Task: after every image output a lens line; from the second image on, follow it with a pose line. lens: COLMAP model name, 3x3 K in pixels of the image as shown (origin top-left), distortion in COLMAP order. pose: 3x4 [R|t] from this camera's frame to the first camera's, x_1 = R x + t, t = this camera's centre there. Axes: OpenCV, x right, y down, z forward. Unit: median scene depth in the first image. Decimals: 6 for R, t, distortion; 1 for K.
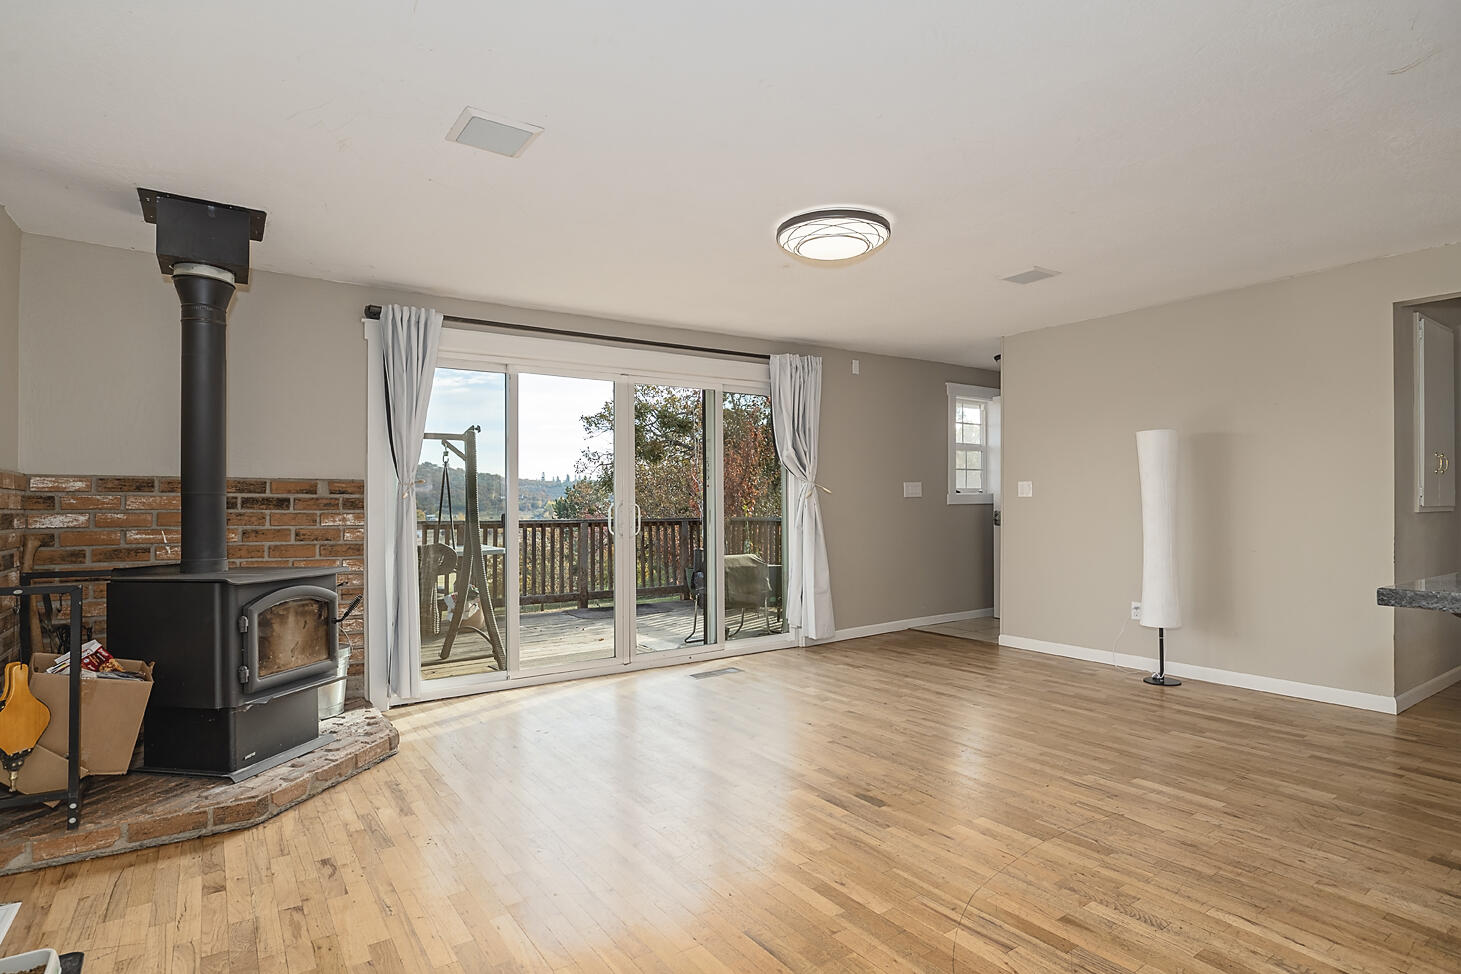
lens RADIAL K [[761.5, 0, 745.9], [0, 761.5, 503.2], [0, 0, 1]] dist [-0.001457, 0.000420]
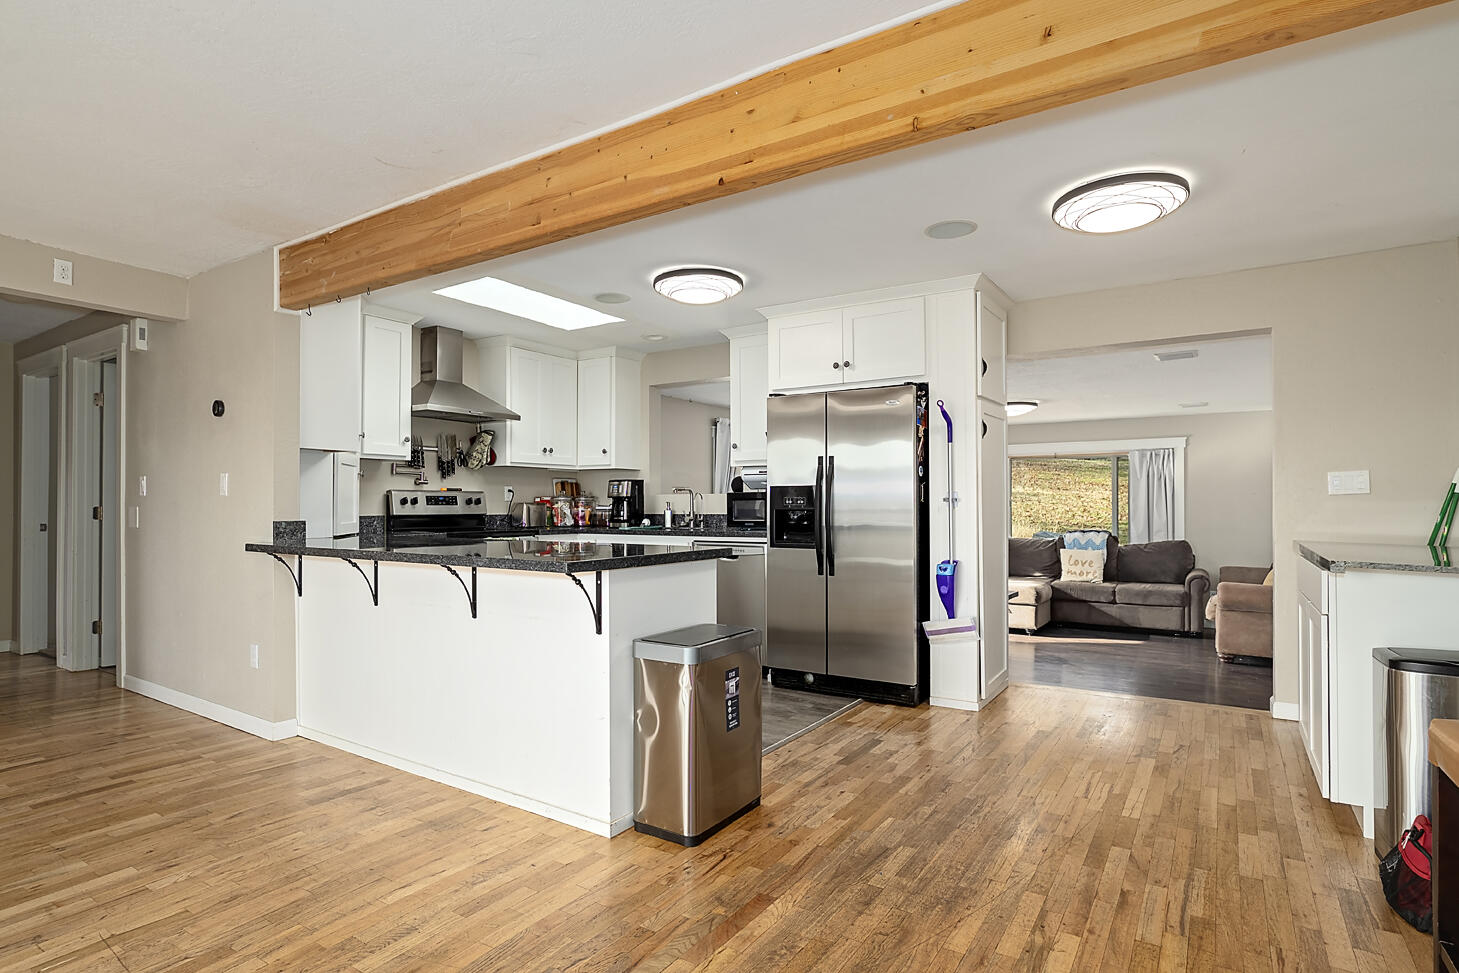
lens RADIAL K [[764.1, 0, 719.4], [0, 764.1, 497.7], [0, 0, 1]] dist [-0.001029, 0.000655]
pose [[-0.357572, 0.013879, 0.933783, -0.363431], [0.002799, 0.999901, -0.013790, 0.002476], [-0.933882, -0.002317, -0.357575, 0.652505]]
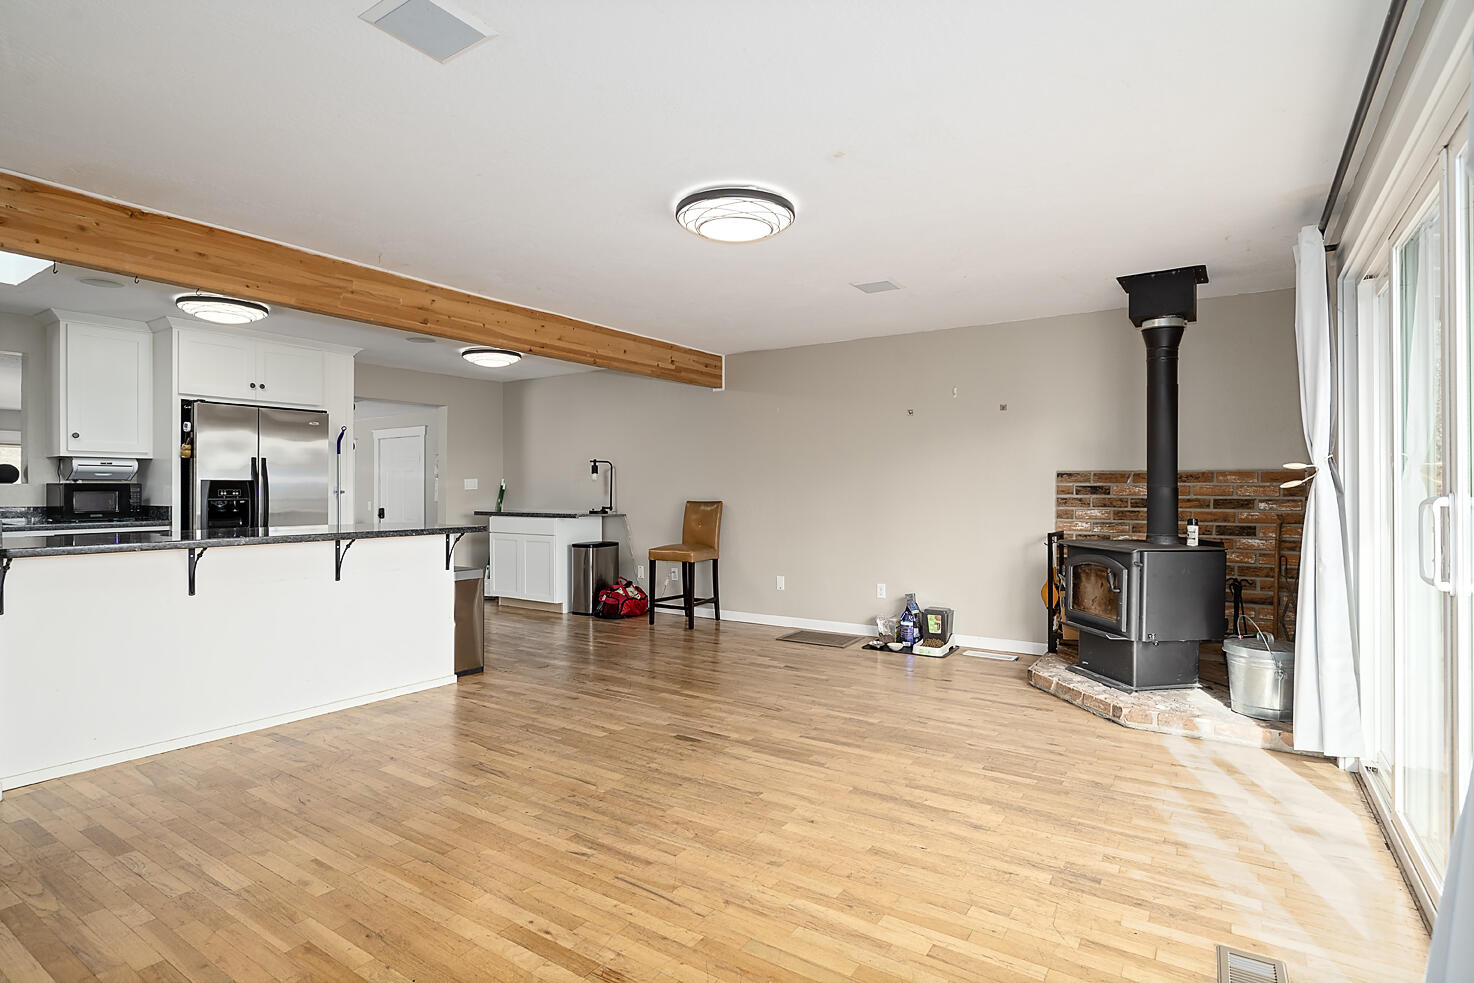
lens RADIAL K [[751.5, 0, 737.0], [0, 751.5, 491.5], [0, 0, 1]] dist [-0.001640, 0.000052]
pose [[-0.934584, 0.005549, -0.355700, 0.496359], [0.005142, 0.999985, 0.002090, -0.011140], [0.355707, 0.000124, -0.934598, 2.073499]]
